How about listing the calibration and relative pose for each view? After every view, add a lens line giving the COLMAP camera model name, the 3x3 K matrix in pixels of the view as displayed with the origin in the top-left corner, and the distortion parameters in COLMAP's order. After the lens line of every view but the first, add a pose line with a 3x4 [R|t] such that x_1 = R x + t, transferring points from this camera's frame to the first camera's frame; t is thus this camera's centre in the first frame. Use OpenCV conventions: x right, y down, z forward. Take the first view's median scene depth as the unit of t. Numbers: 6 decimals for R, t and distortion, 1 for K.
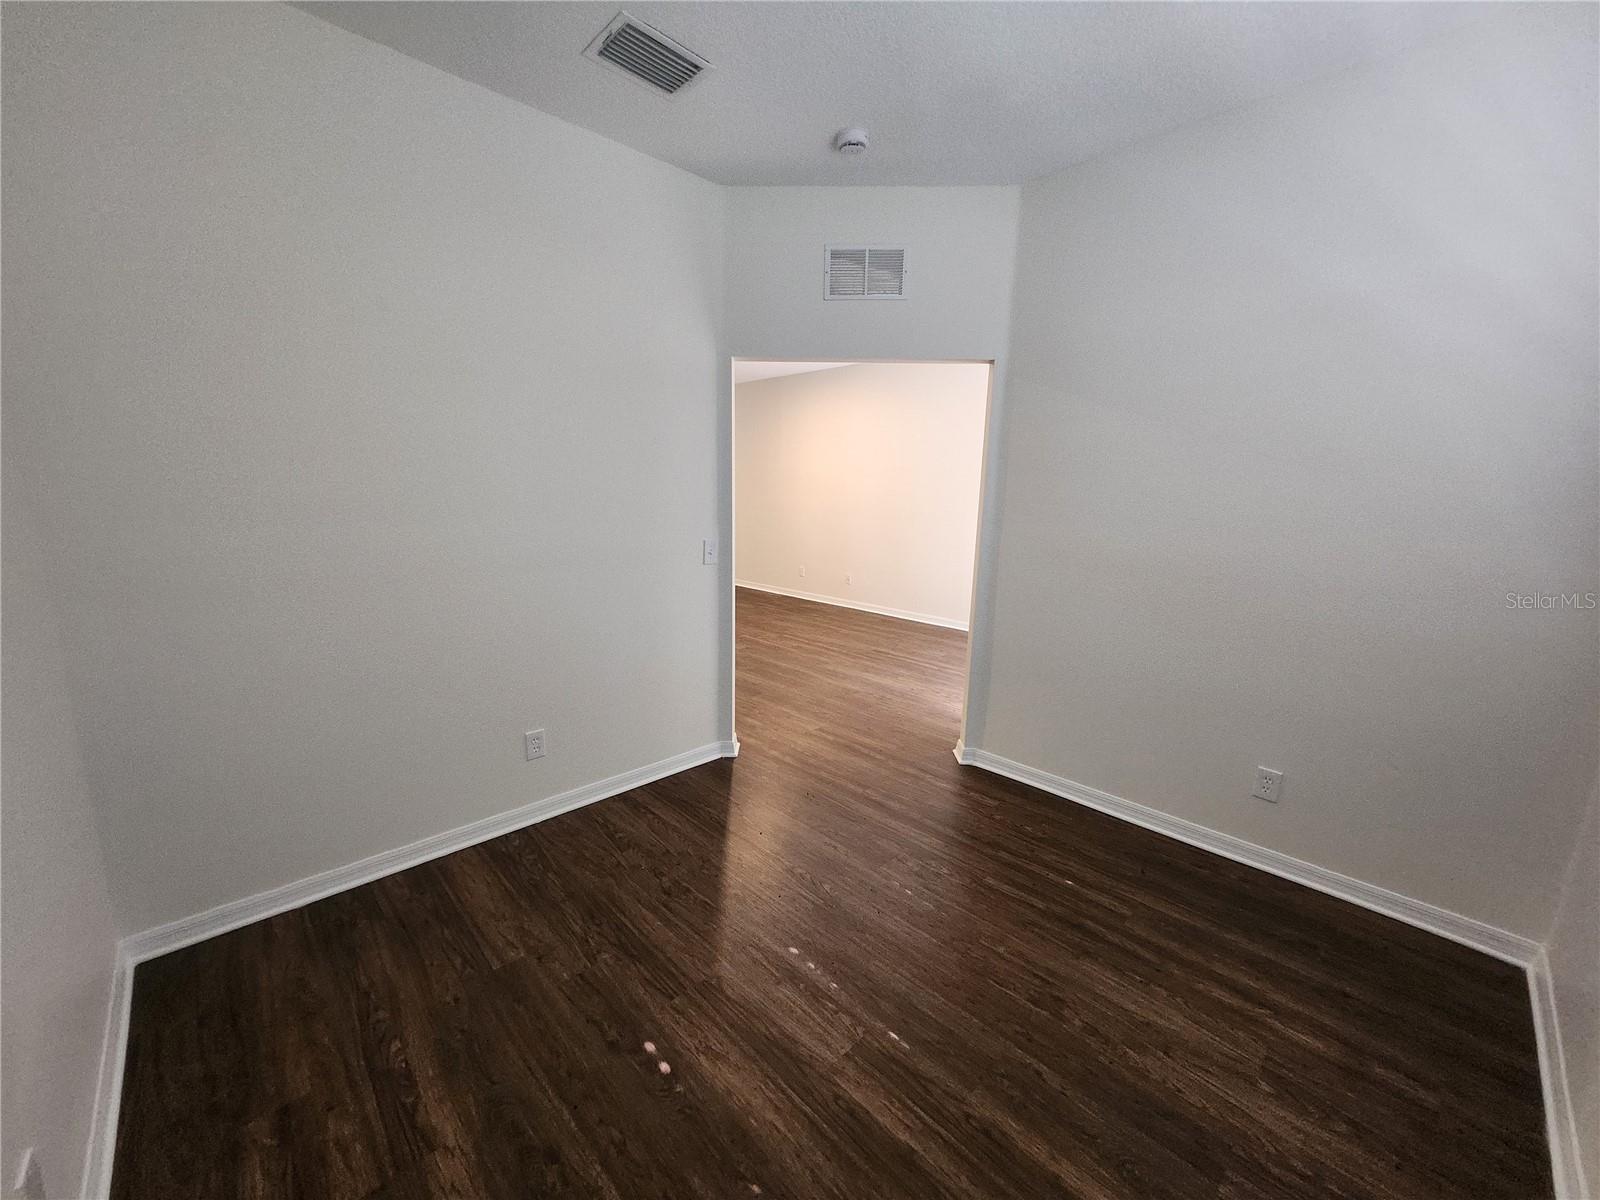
lens RADIAL K [[633.5, 0, 793.3], [0, 633.5, 607.9], [0, 0, 1]] dist [-0.000982, 0.001962]
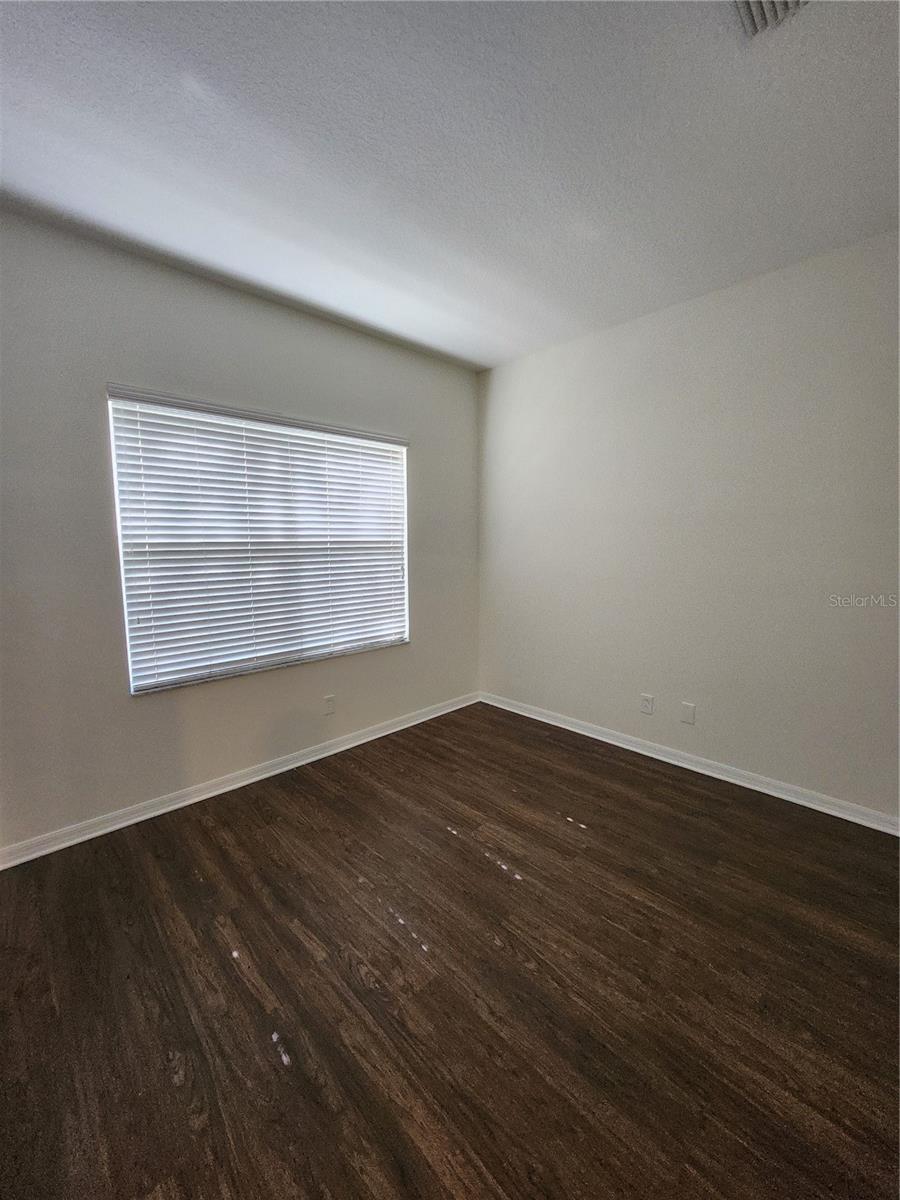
lens RADIAL K [[475.1, 0, 442.6], [0, 475.1, 591.7], [0, 0, 1]] dist [-0.000982, 0.001962]
pose [[-0.999916, -0.003748, 0.012406, 0.146316], [-0.000014, 0.957577, 0.288178, -0.314848], [-0.012960, 0.288154, -0.957497, 1.730672]]
